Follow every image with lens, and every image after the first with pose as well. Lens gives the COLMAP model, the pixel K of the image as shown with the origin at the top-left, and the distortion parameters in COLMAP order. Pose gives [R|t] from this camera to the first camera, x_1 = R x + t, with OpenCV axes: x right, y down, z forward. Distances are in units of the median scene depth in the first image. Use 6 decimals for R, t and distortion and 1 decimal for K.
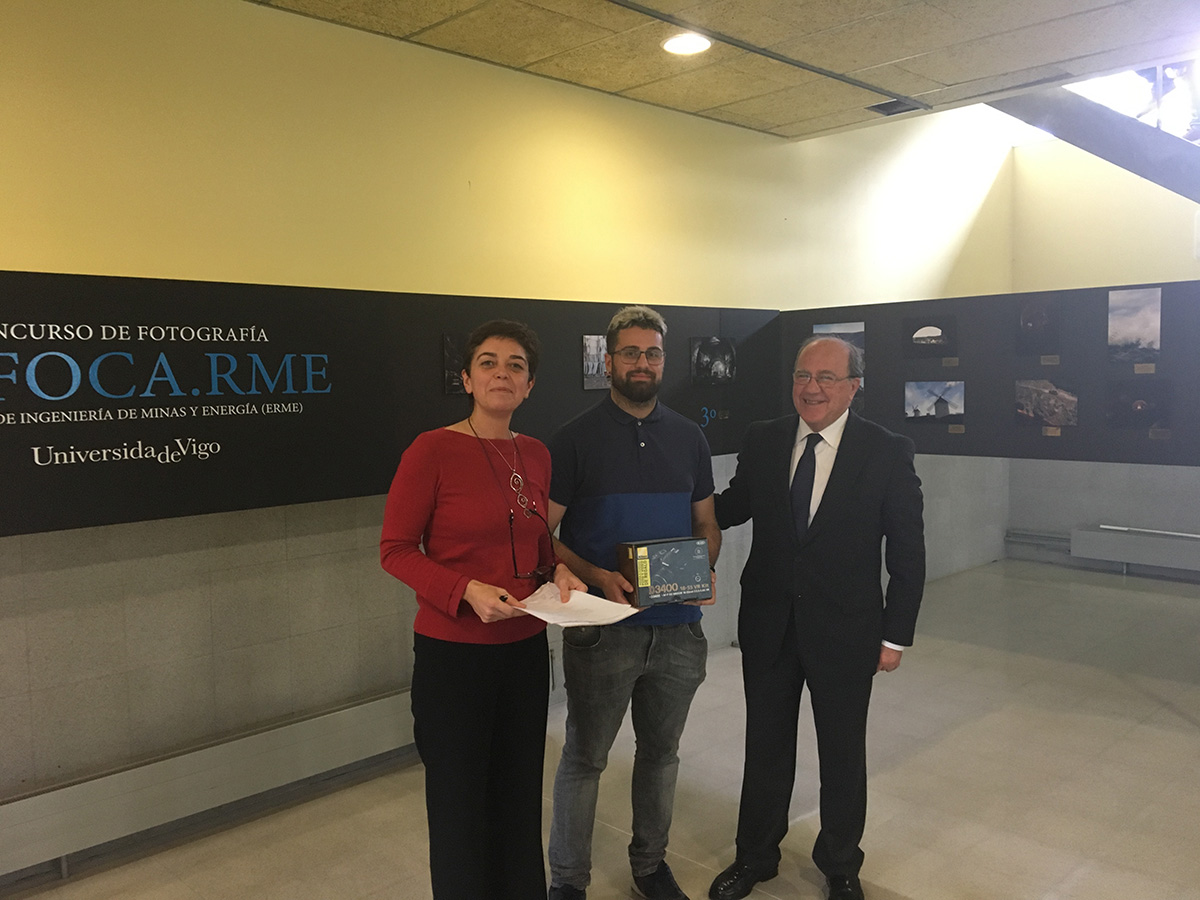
lens RADIAL K [[1006.8, 0, 600.0], [0, 1006.8, 450.0], [0, 0, 1]] dist [0.097567, -0.144672]
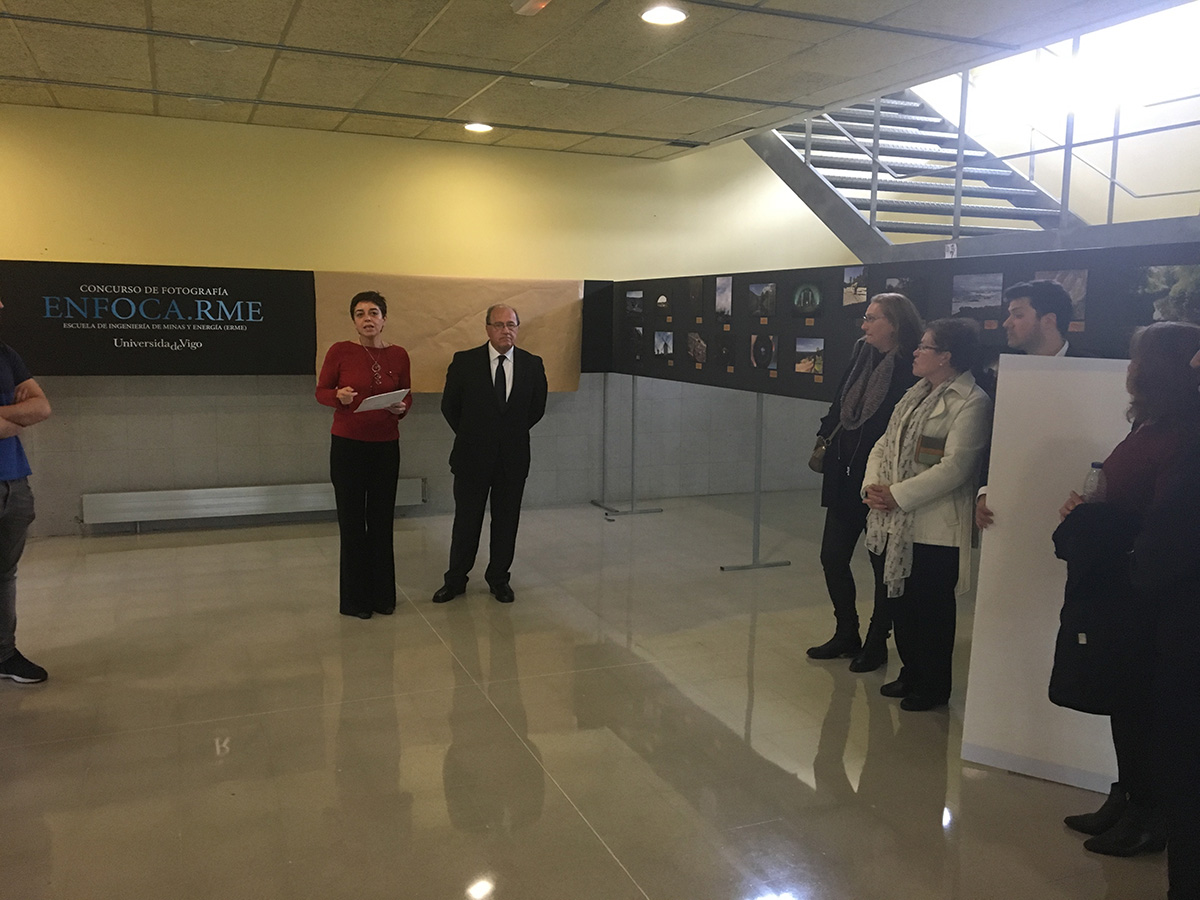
lens RADIAL K [[1006.8, 0, 600.0], [0, 1006.8, 450.0], [0, 0, 1]] dist [0.097567, -0.144672]
pose [[0.926054, 0.083433, -0.368052, 0.943530], [-0.062738, 0.995720, 0.067861, 0.015646], [0.372139, -0.039752, 0.927325, -0.532729]]
